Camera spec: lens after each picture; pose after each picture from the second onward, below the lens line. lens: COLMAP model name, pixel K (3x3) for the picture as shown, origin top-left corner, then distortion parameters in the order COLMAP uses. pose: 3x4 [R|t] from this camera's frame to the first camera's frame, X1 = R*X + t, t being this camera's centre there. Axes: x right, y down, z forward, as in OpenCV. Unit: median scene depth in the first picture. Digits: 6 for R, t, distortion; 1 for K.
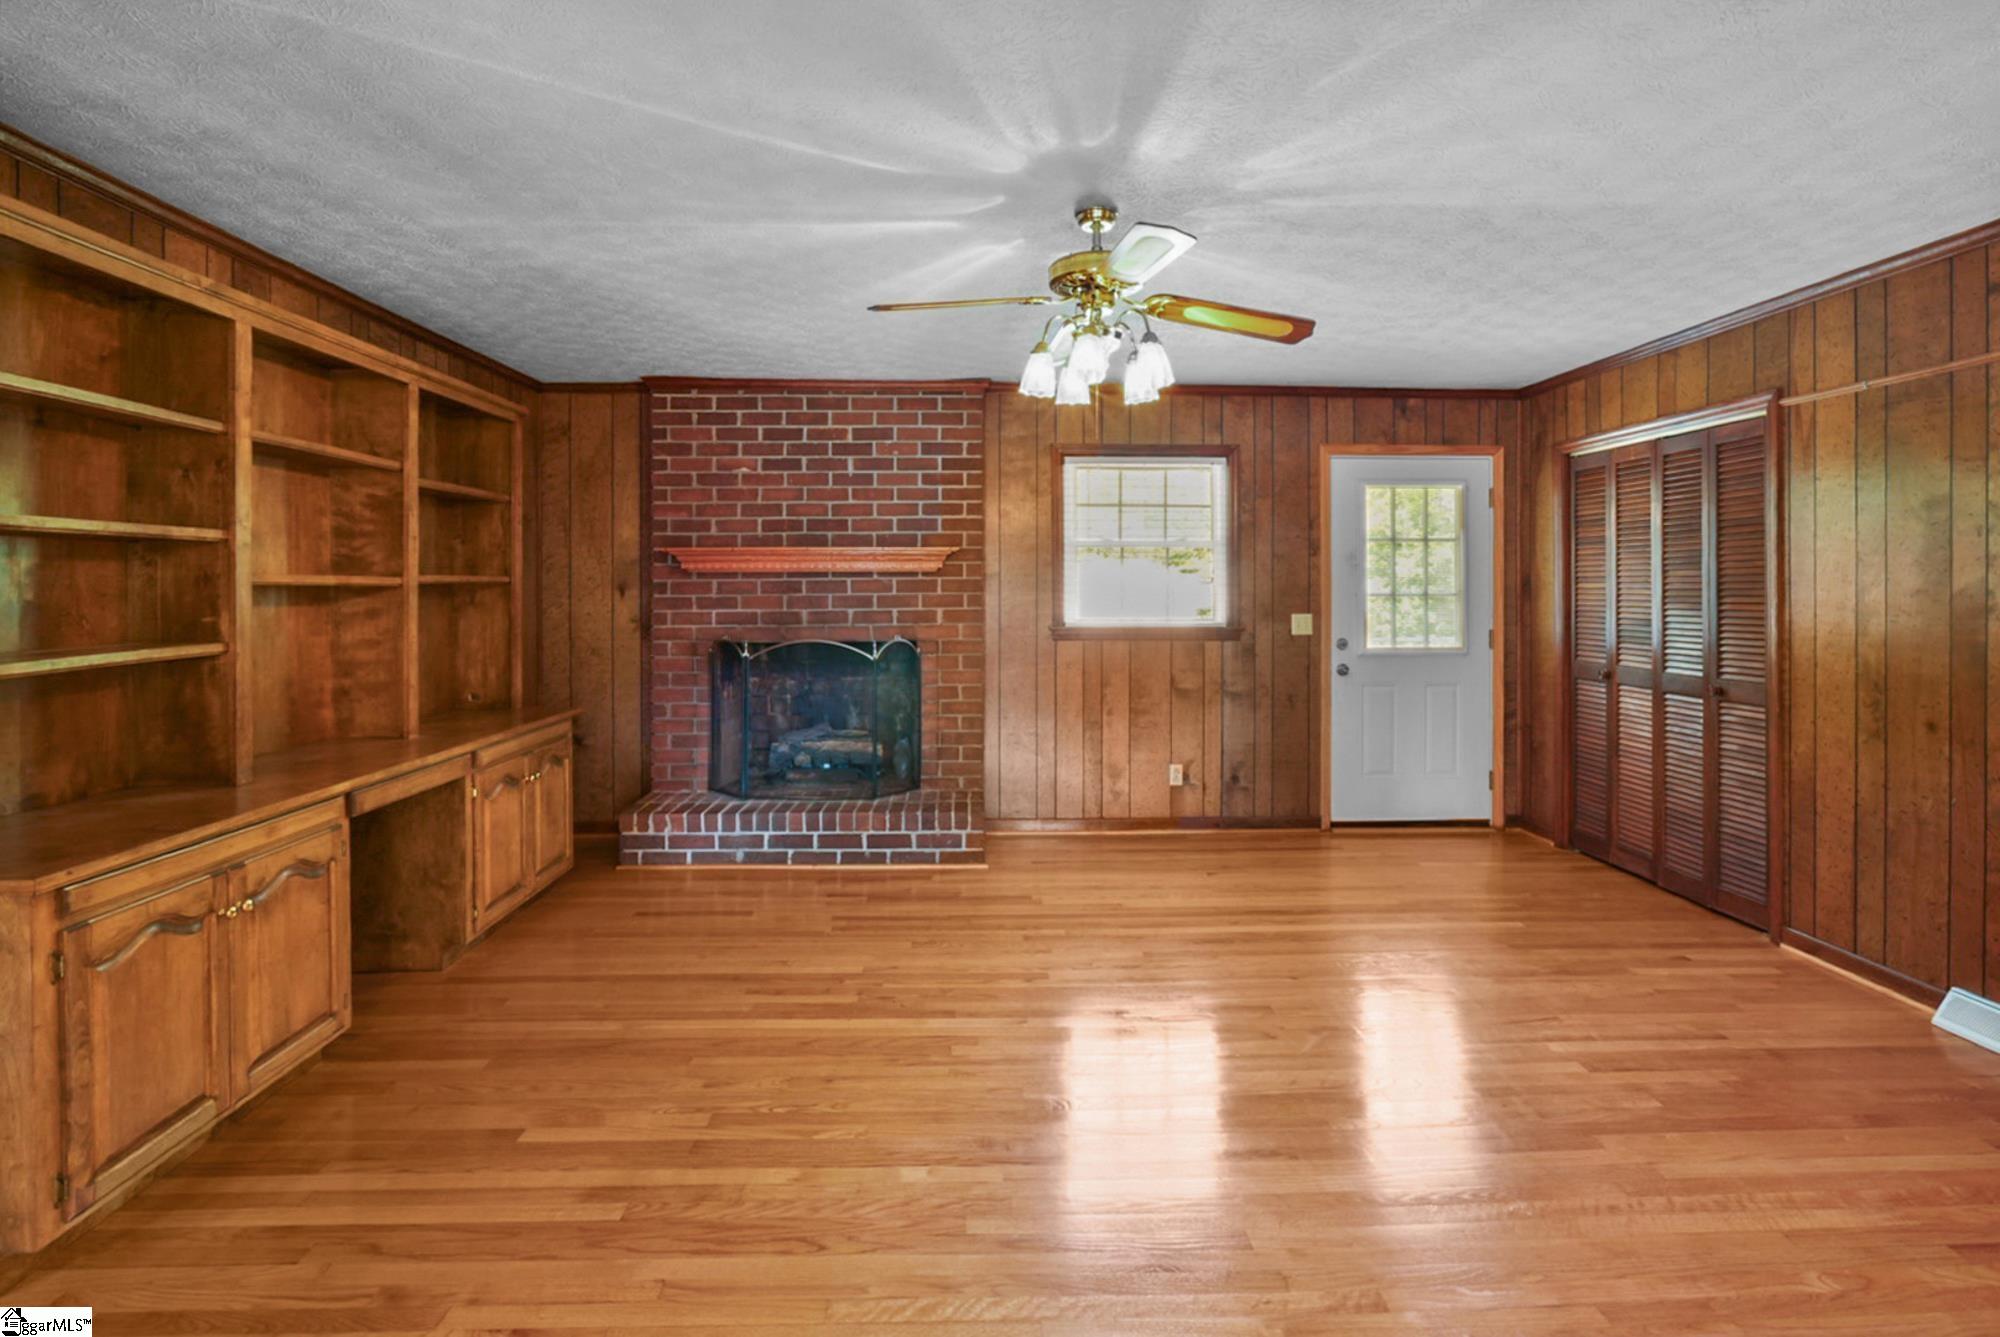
lens RADIAL K [[925.3, 0, 1001.3], [0, 925.3, 592.1], [0, 0, 1]] dist [-0.002510, 0.000850]
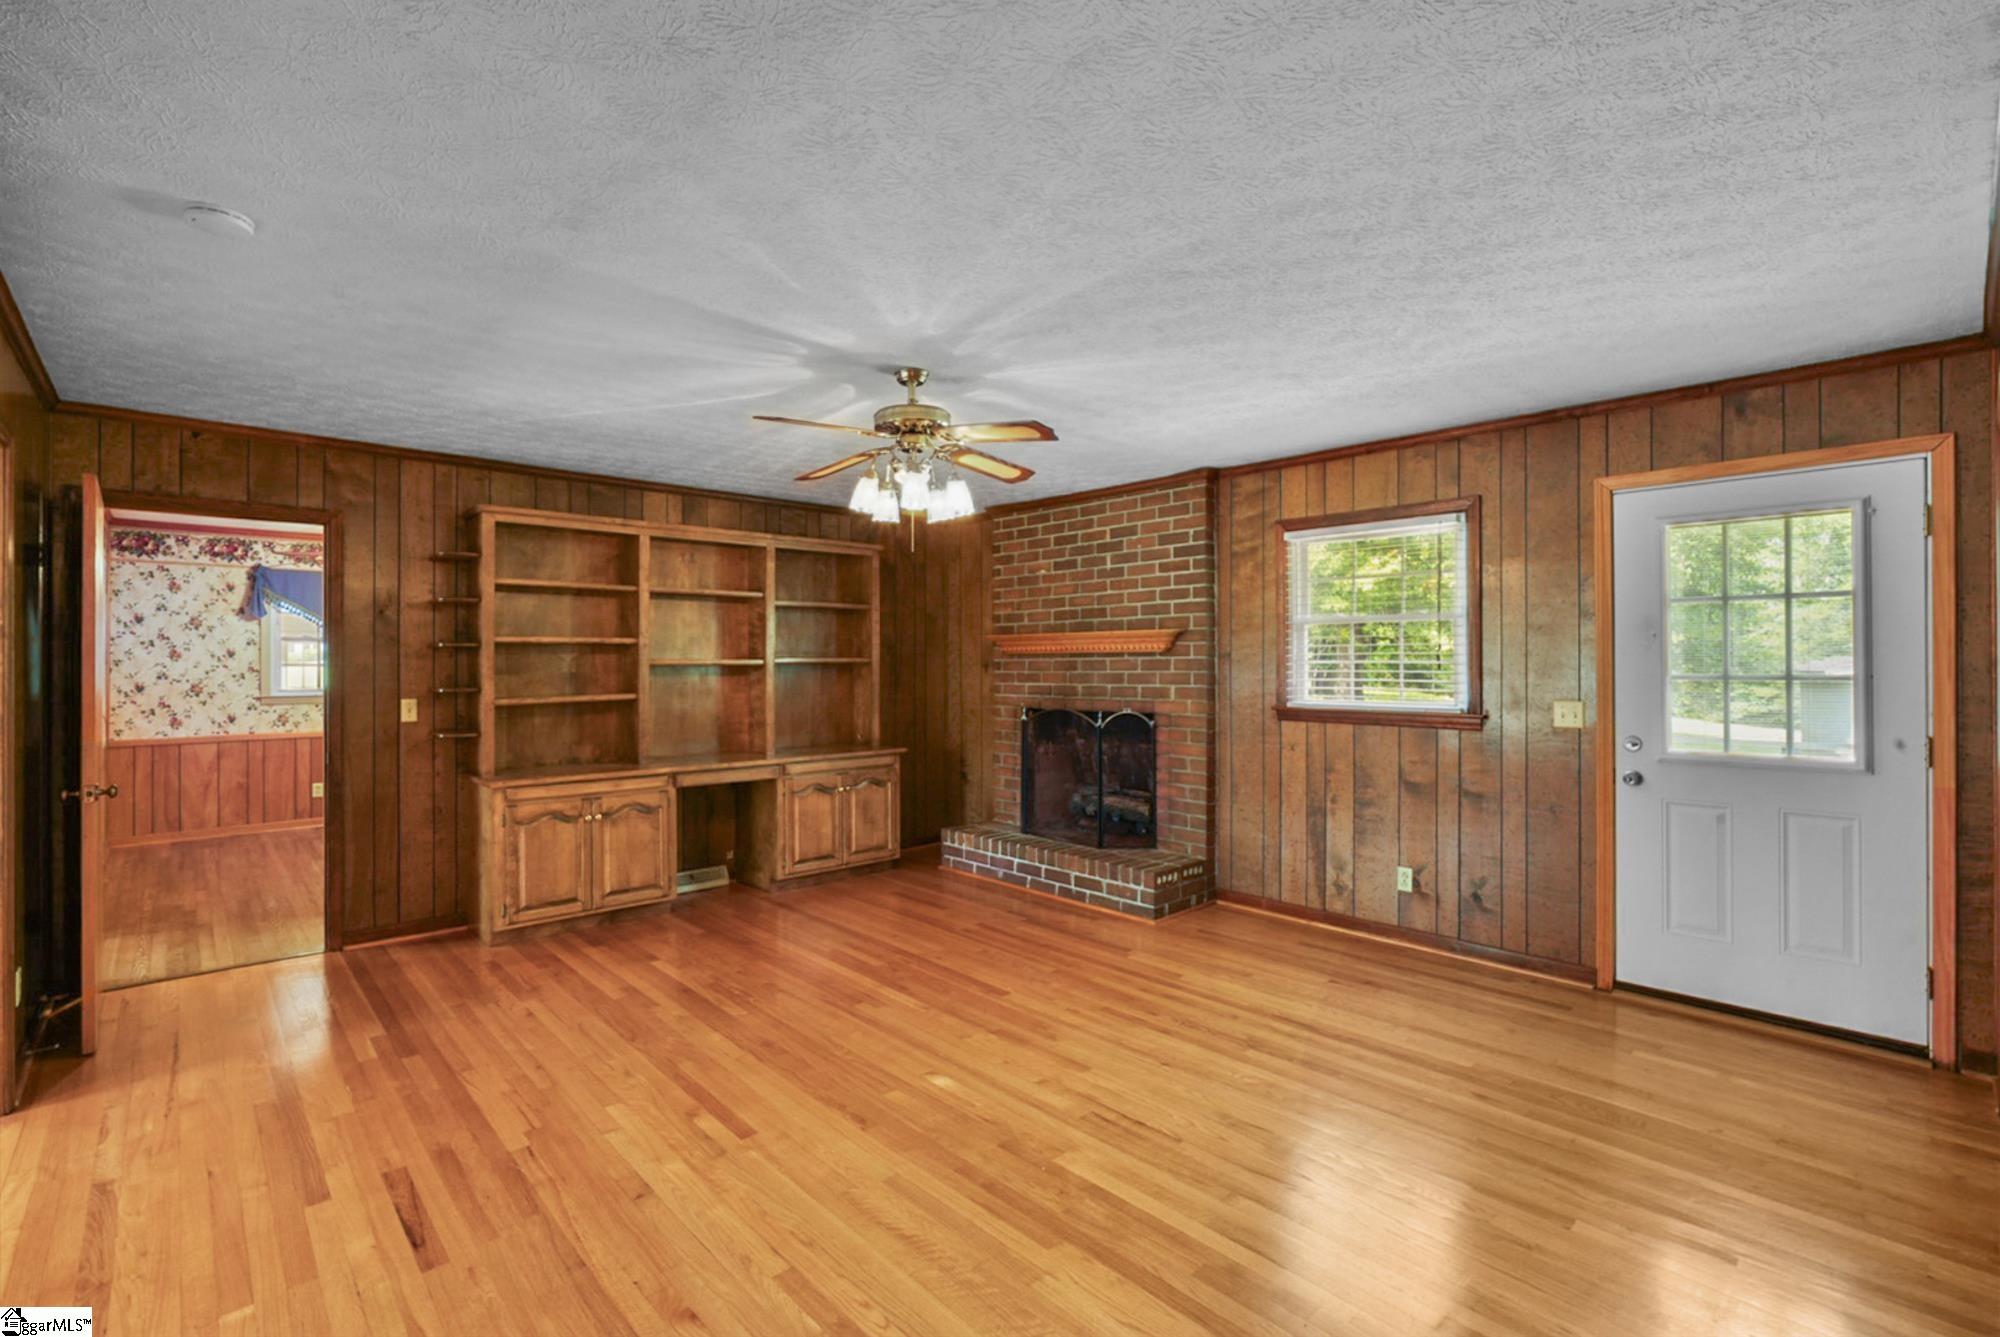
lens RADIAL K [[918.3, 0, 1009.3], [0, 918.3, 656.3], [0, 0, 1]] dist [-0.011803, 0.000525]
pose [[0.657341, -0.005354, -0.753574, 0.684894], [-0.003519, 0.999942, -0.010173, -0.005324], [0.753585, 0.009339, 0.657284, 0.162731]]
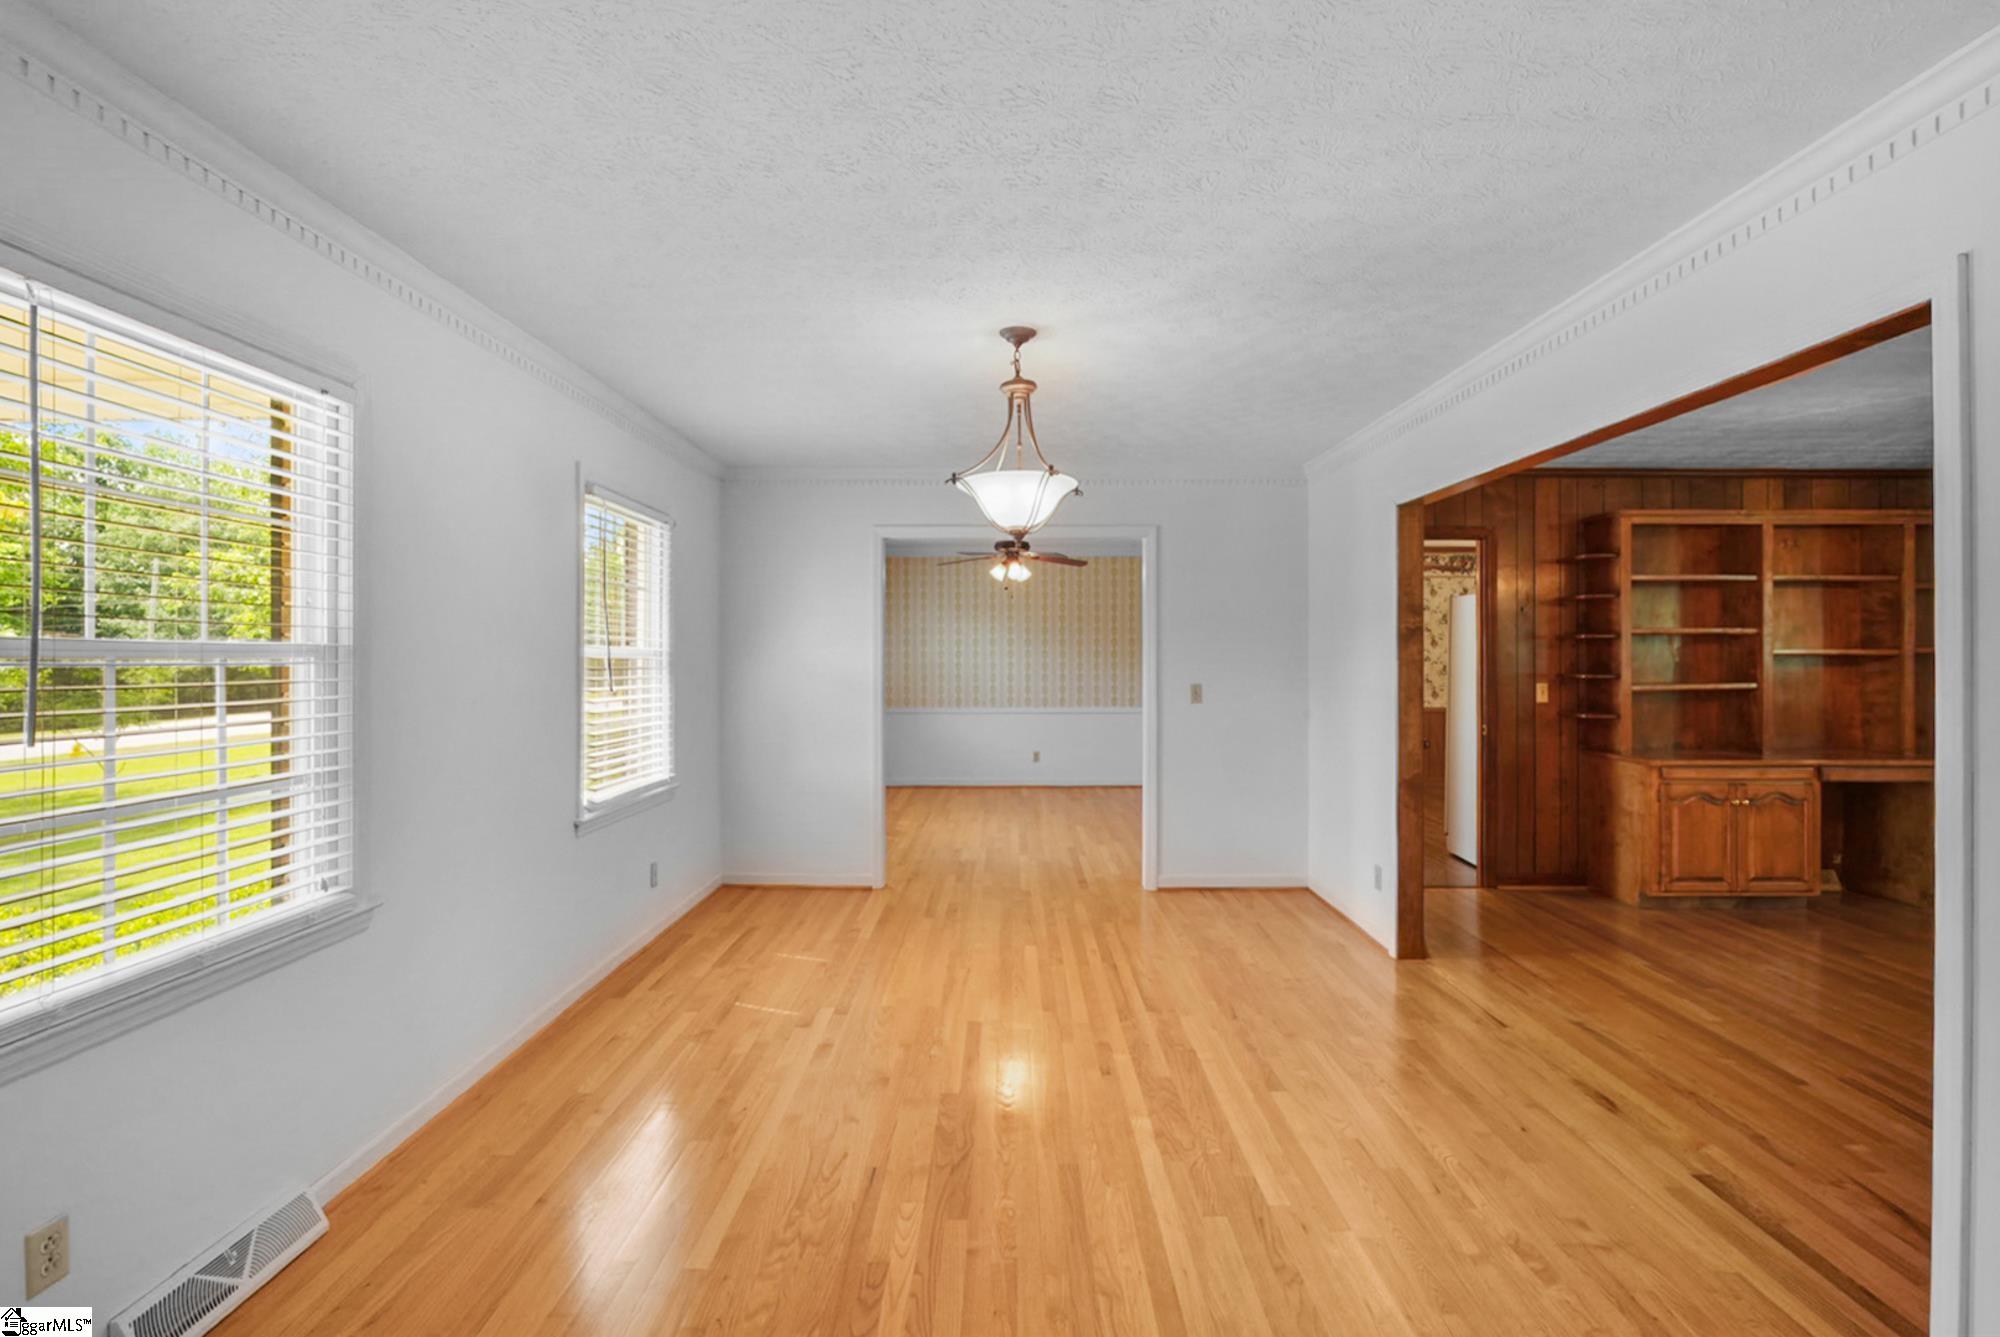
lens RADIAL K [[933.2, 0, 962.4], [0, 933.2, 649.3], [0, 0, 1]] dist [-0.013764, 0.000296]
pose [[-0.058146, -0.002952, -0.998304, 0.723386], [-0.007057, 0.999972, -0.002546, -0.001352], [0.998283, 0.006897, -0.058165, -0.353778]]
